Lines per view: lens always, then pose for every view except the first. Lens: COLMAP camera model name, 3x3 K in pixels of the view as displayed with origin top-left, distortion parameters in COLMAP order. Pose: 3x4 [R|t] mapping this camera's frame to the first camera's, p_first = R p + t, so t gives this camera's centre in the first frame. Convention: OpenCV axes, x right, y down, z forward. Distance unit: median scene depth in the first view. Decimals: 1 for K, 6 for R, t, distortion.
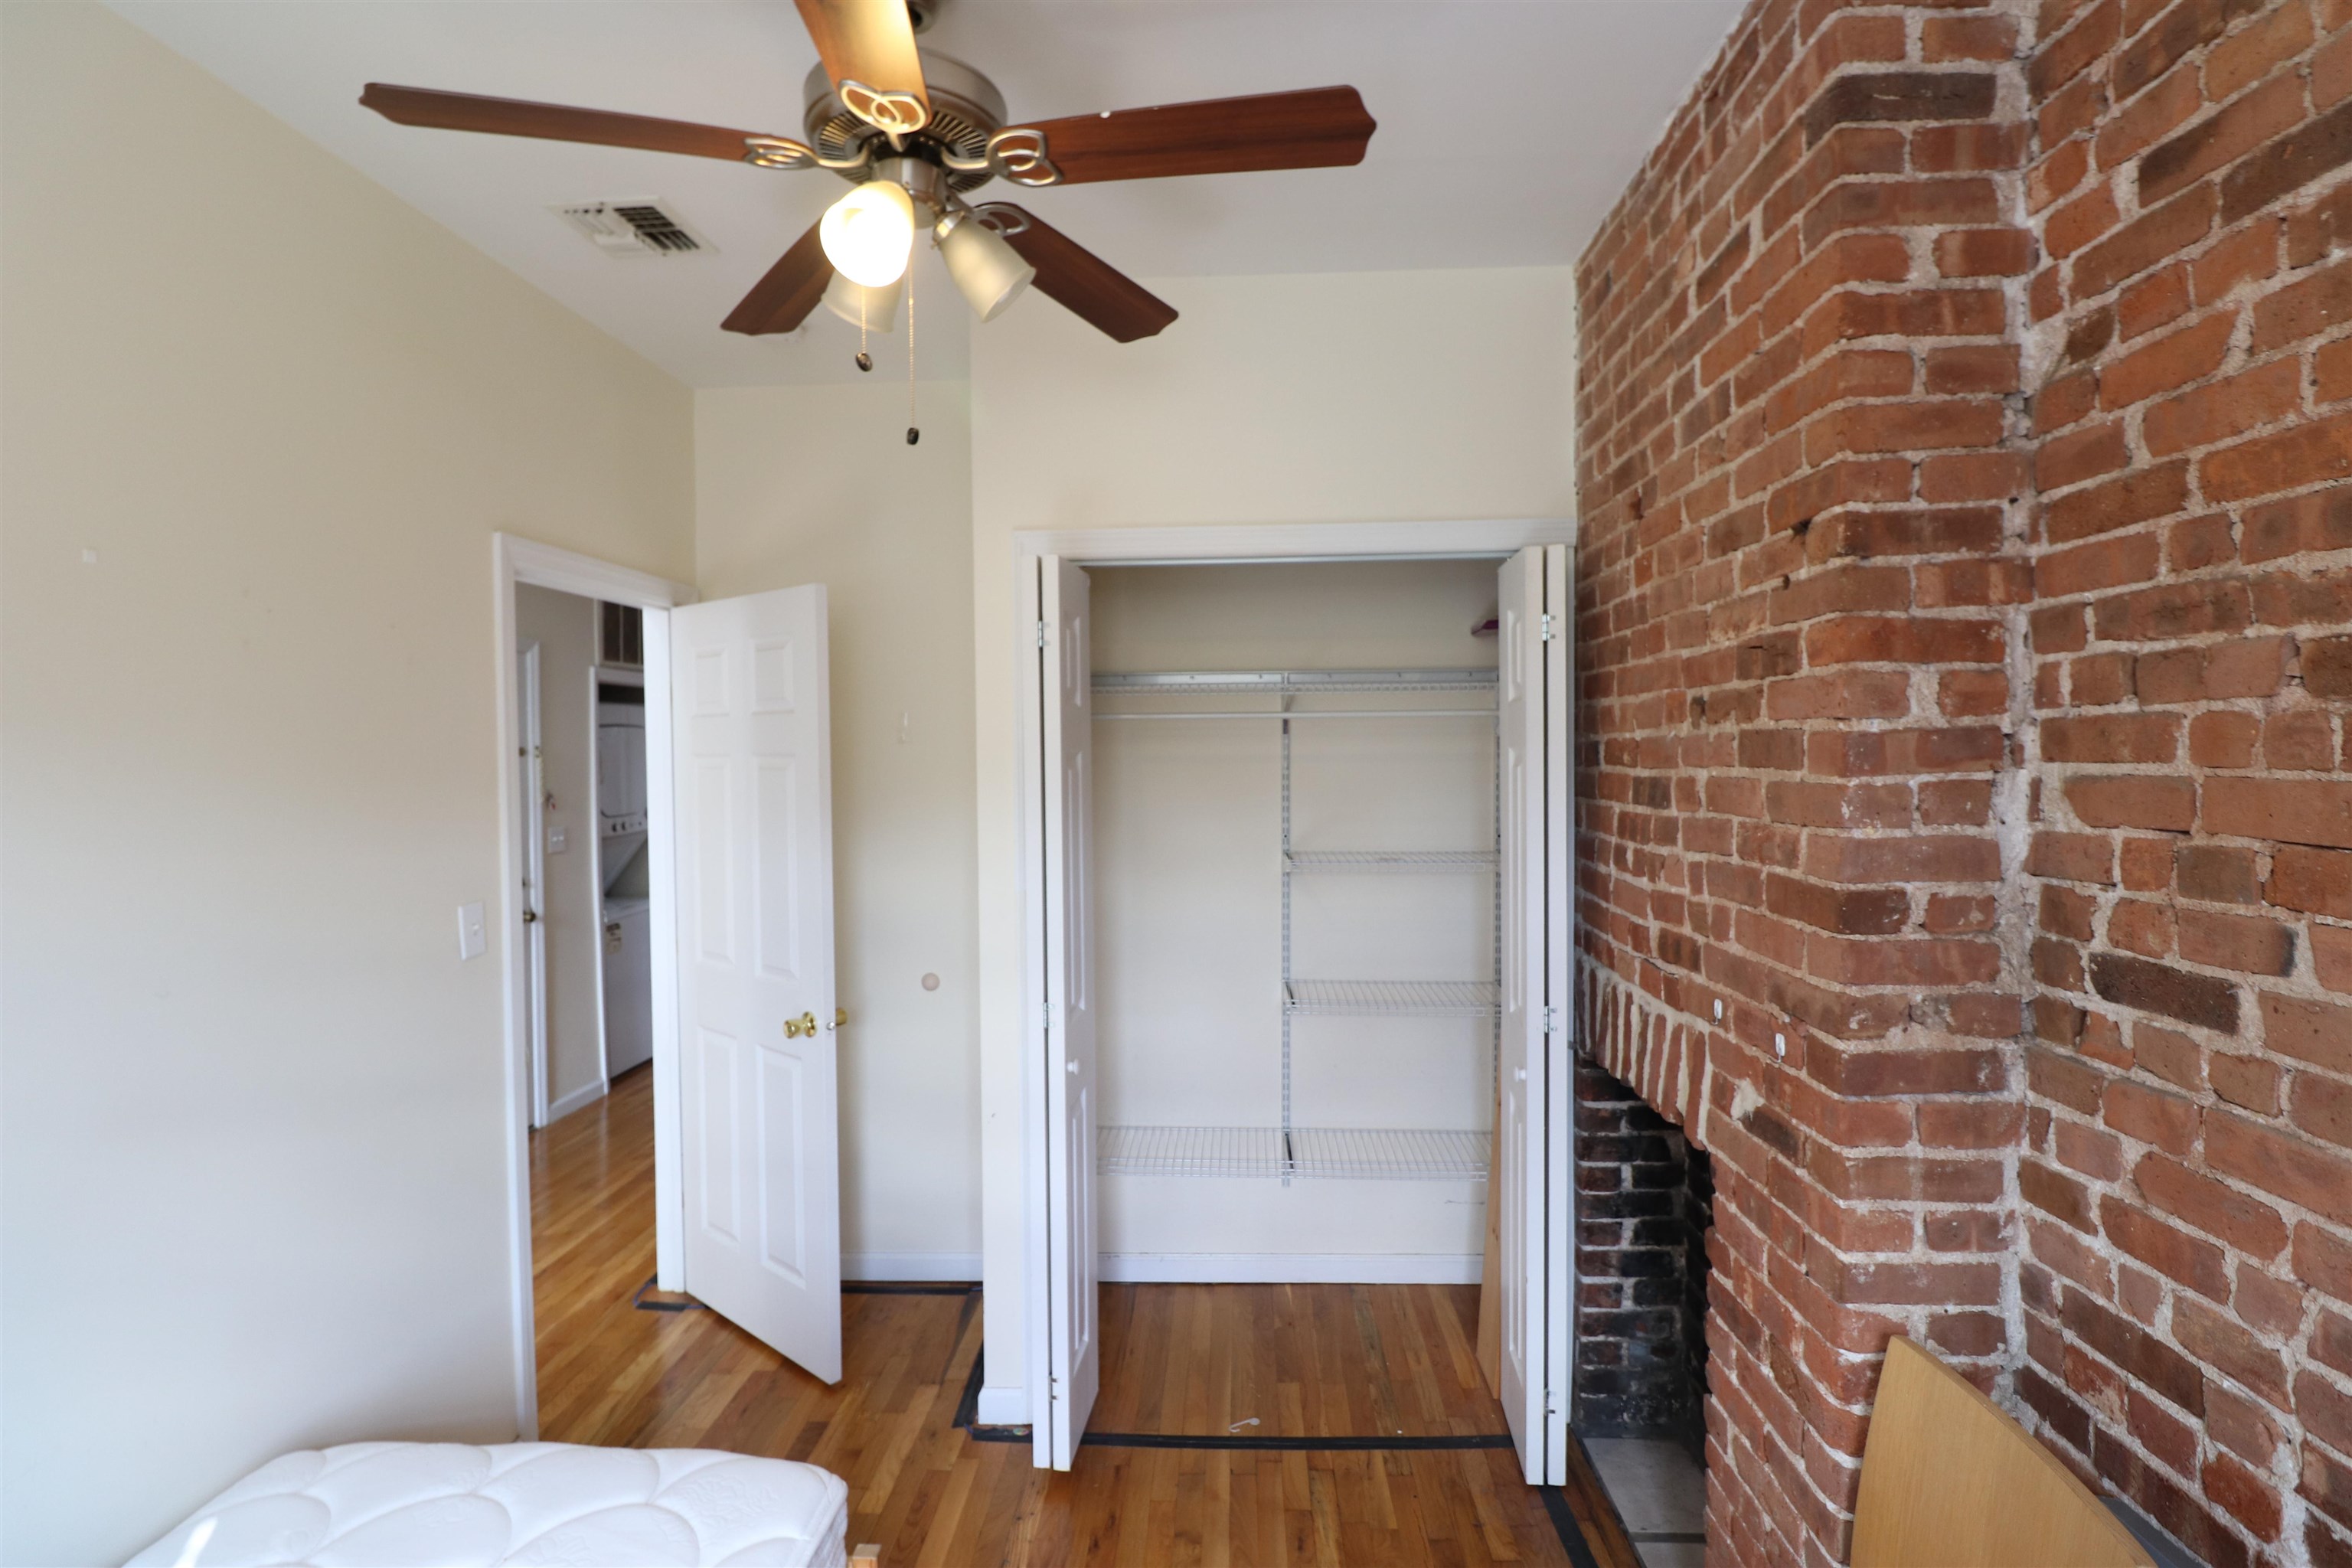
lens RADIAL K [[1089.6, 0, 1180.5], [0, 1089.6, 778.9], [0, 0, 1]] dist [-0.005586, -0.008971]
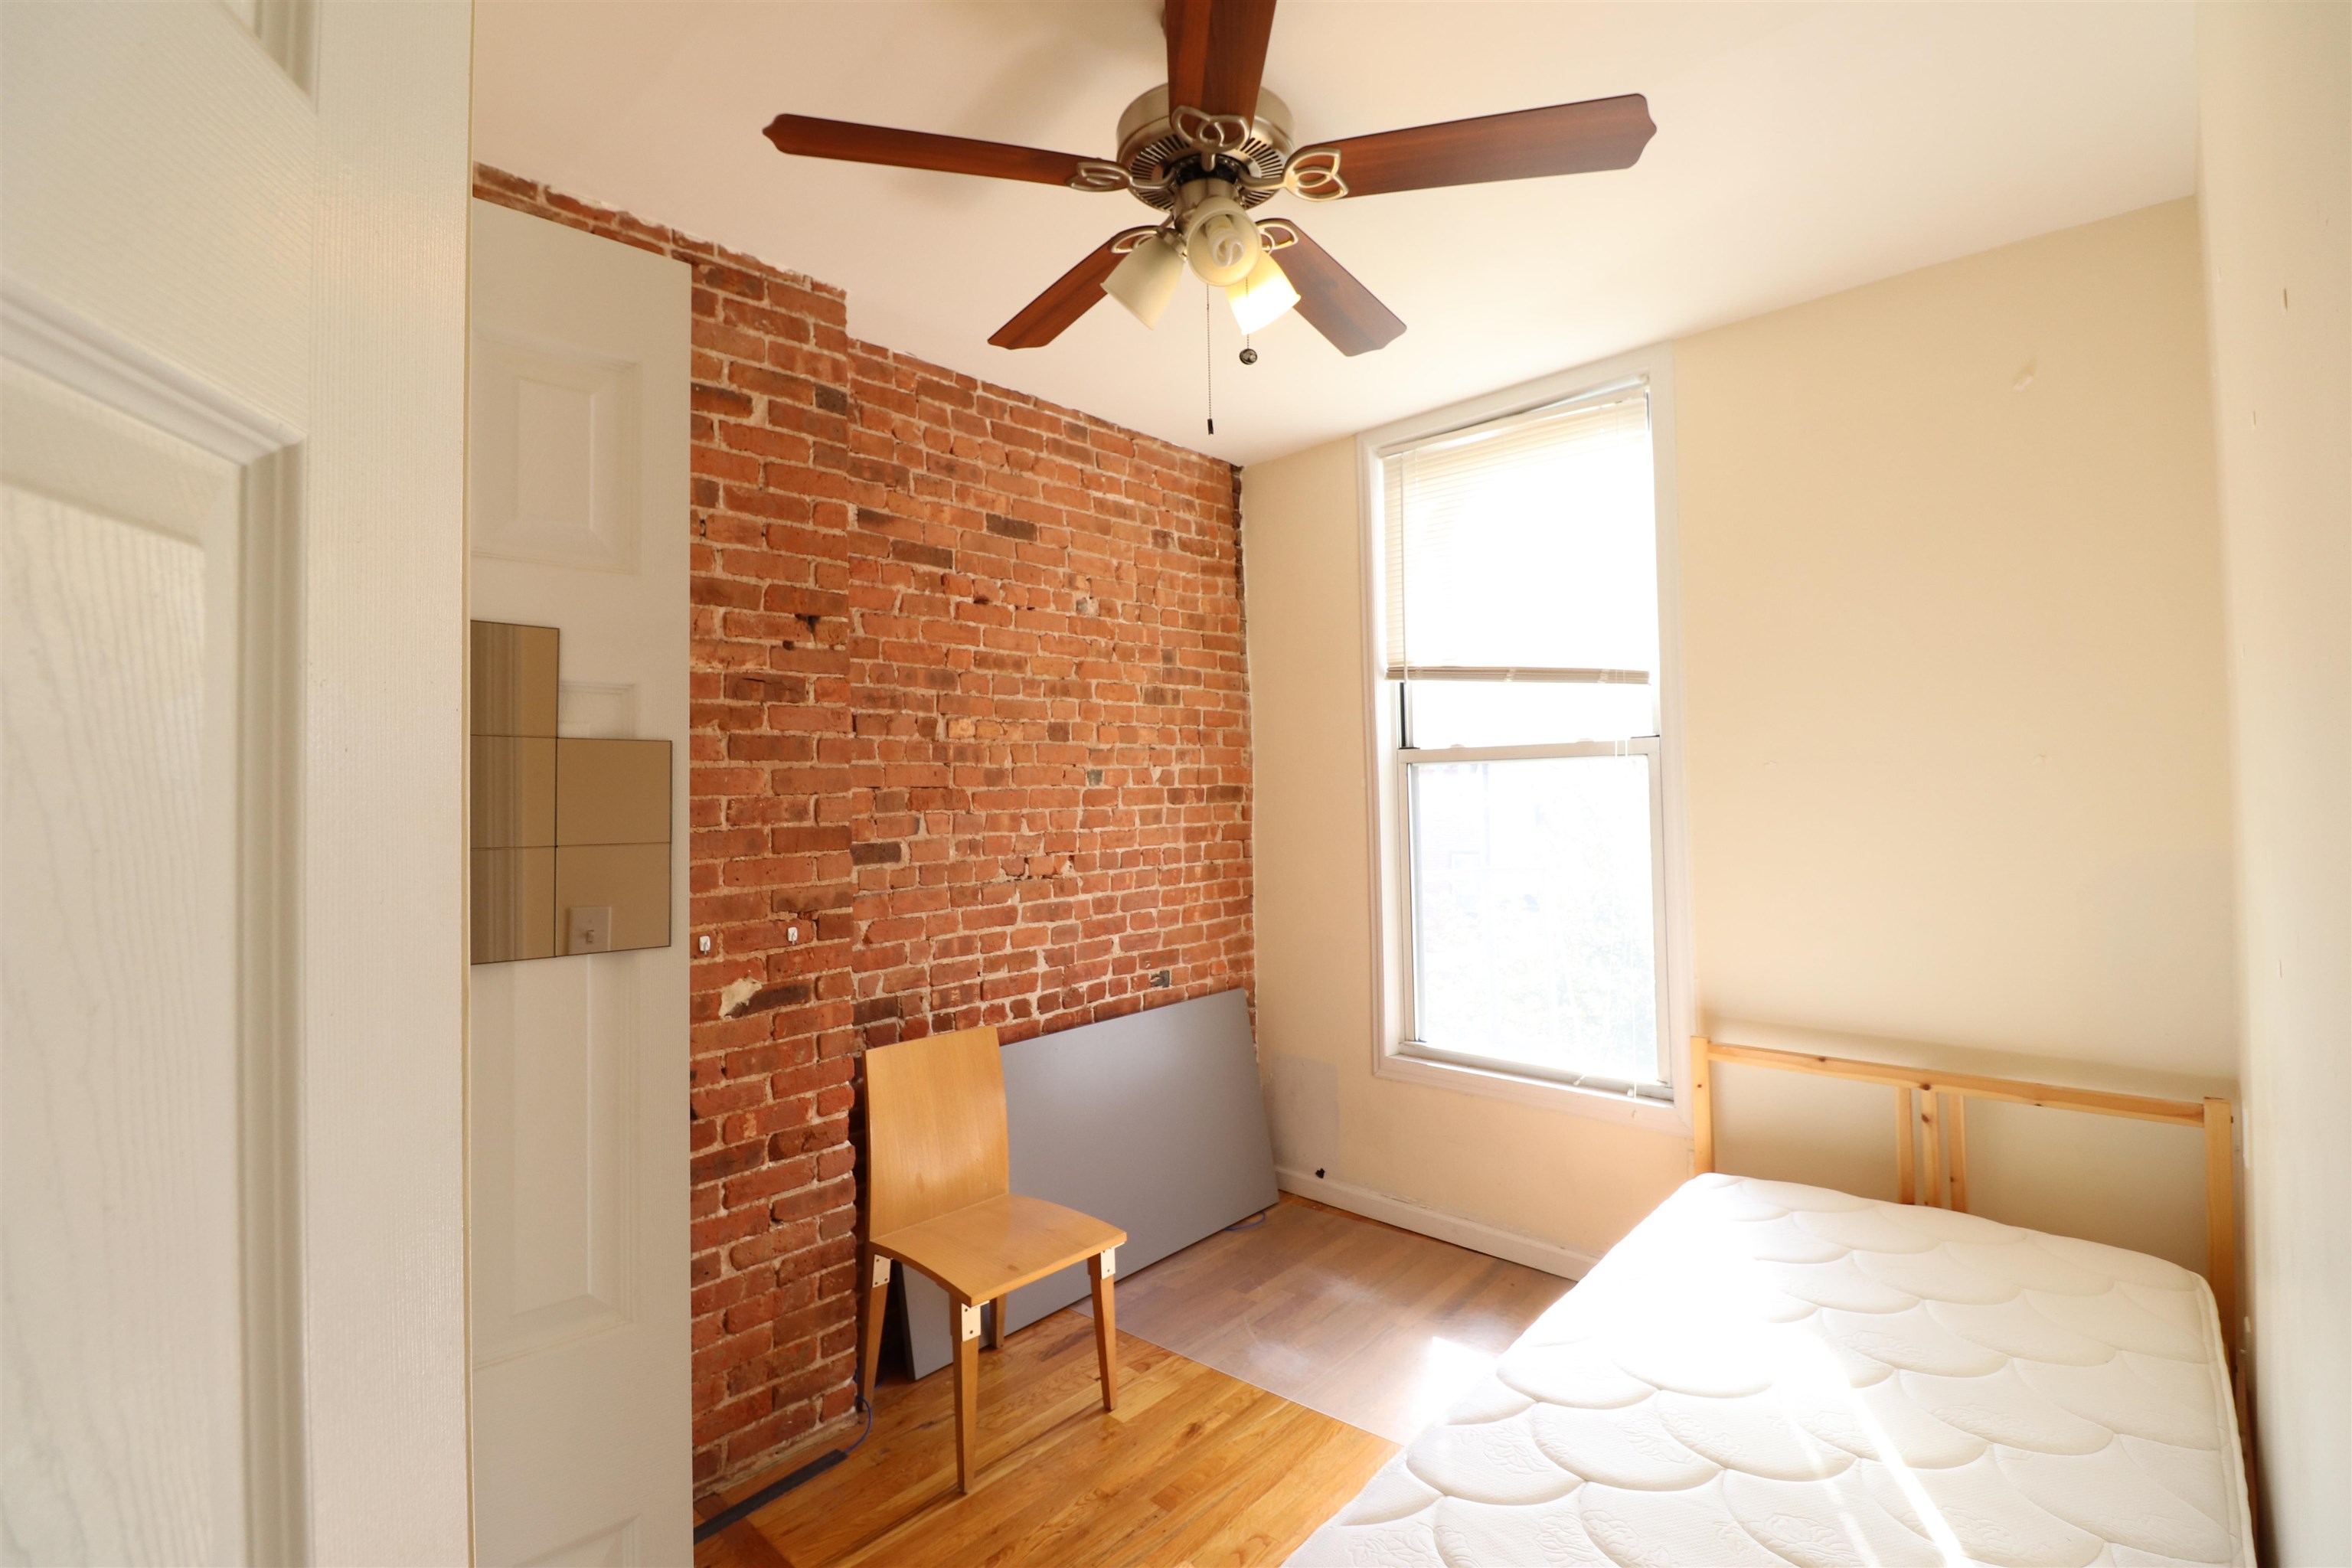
lens RADIAL K [[1089.6, 0, 1177.2], [0, 1089.6, 775.9], [0, 0, 1]] dist [-0.005586, -0.008971]
pose [[-0.772396, 0.030812, 0.634393, -1.256475], [0.044715, 0.998982, 0.005923, 0.040561], [-0.633565, 0.032942, -0.772988, 2.610037]]
